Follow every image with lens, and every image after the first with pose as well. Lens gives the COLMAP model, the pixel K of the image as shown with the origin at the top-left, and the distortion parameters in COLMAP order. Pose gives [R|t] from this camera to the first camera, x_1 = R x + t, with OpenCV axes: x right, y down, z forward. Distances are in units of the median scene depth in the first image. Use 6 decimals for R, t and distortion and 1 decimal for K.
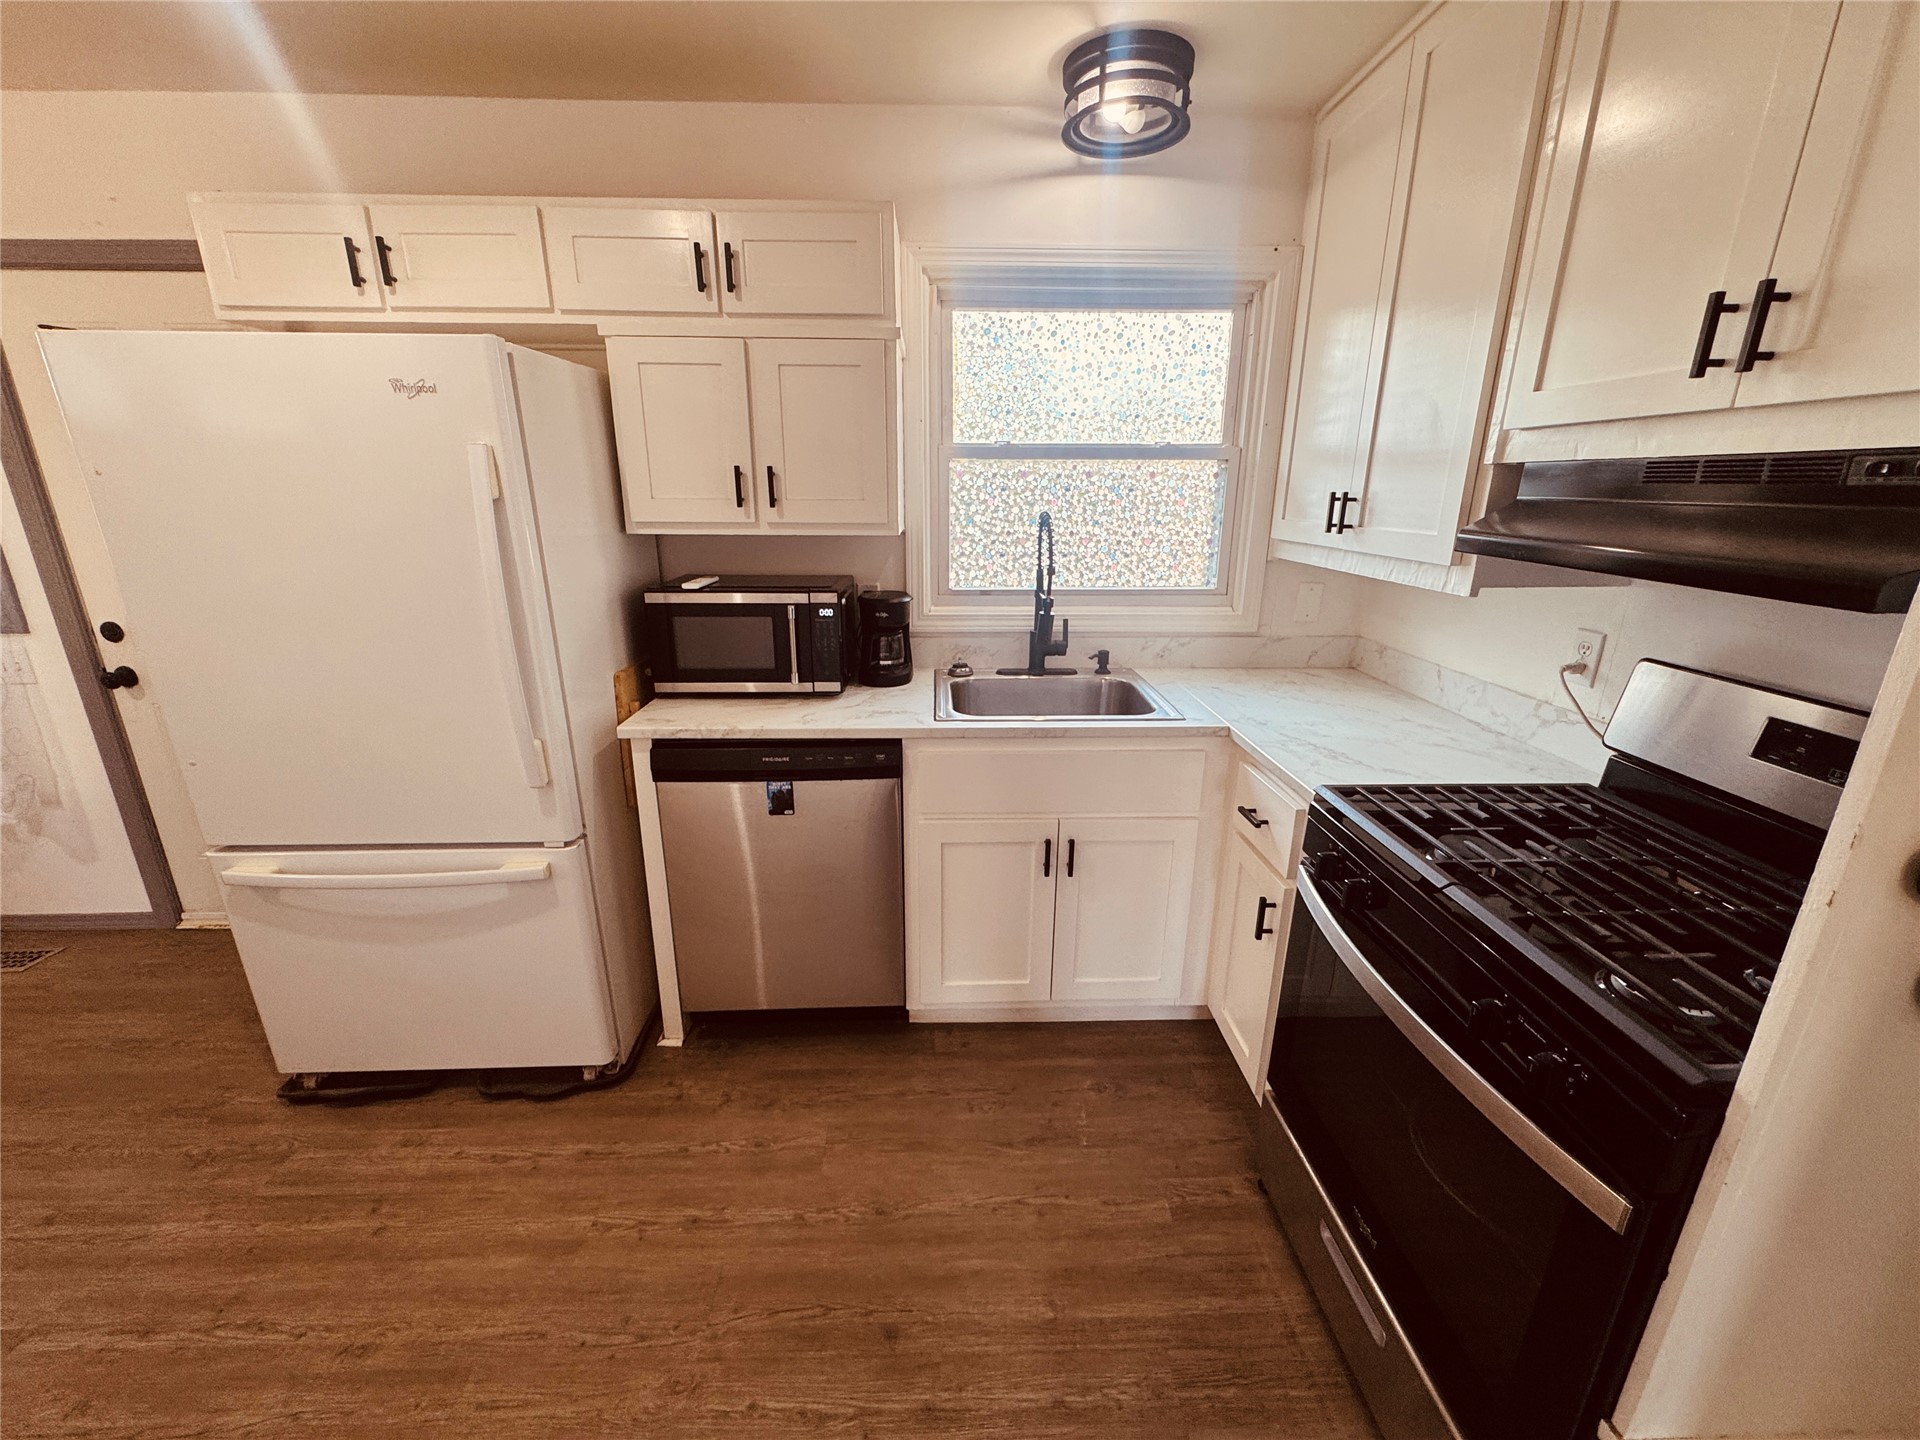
lens RADIAL K [[777.5, 0, 956.2], [0, 777.5, 714.9], [0, 0, 1]] dist [-0.001640, 0.000619]
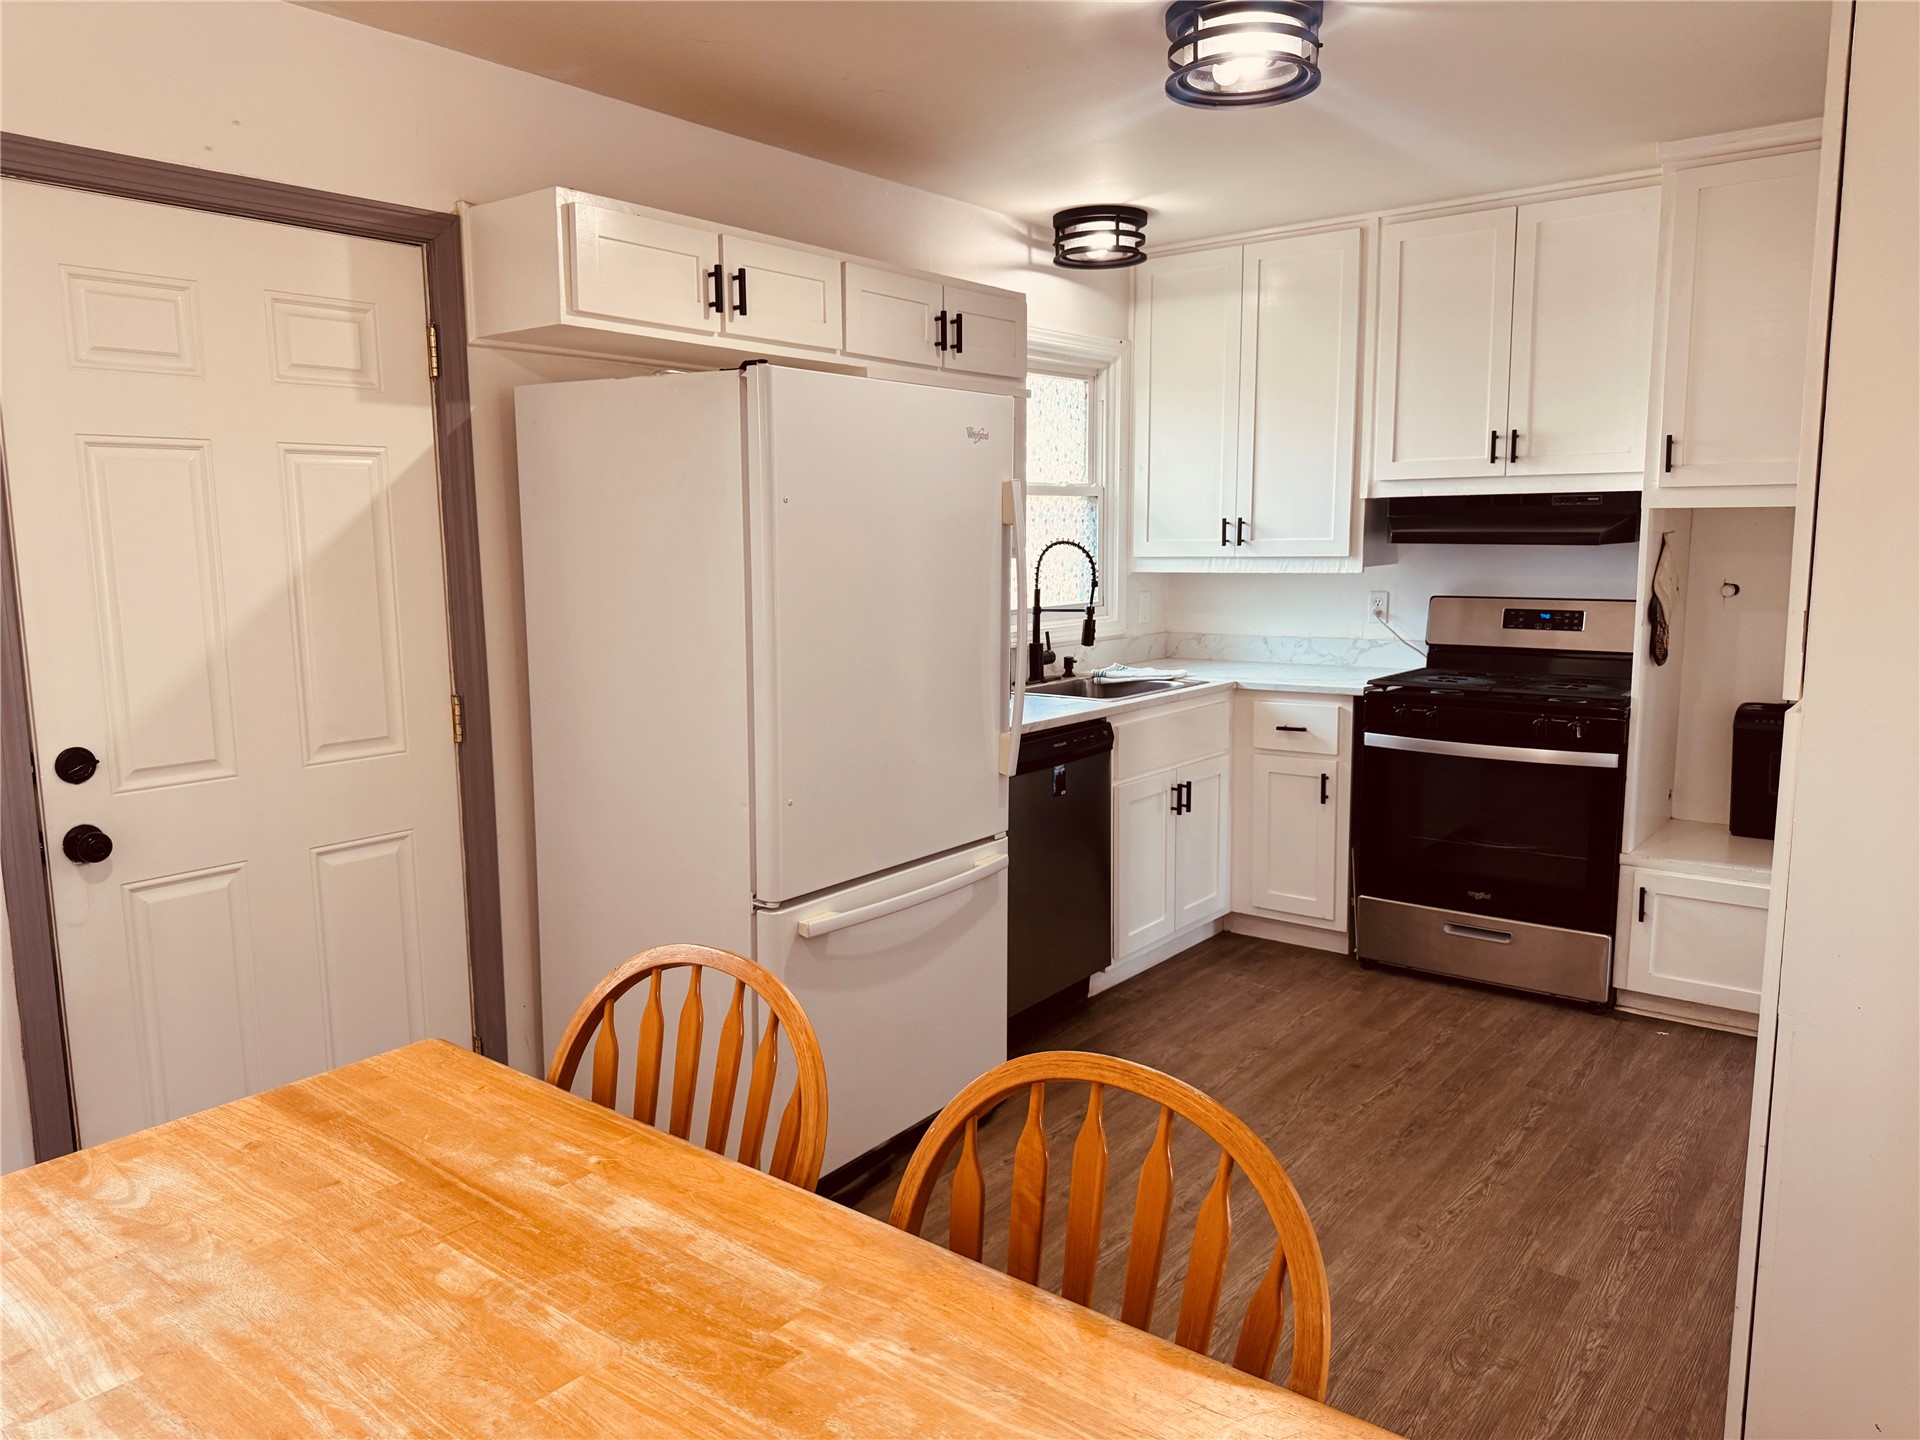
lens RADIAL K [[1349.0, 0, 961.1], [0, 1349.0, 713.2], [0, 0, 1]] dist [0.032972, -0.004478]
pose [[0.640957, -0.115198, 0.758883, -1.952709], [0.231848, 0.971550, -0.048339, 0.079300], [-0.731725, 0.206929, 0.649430, -0.207899]]
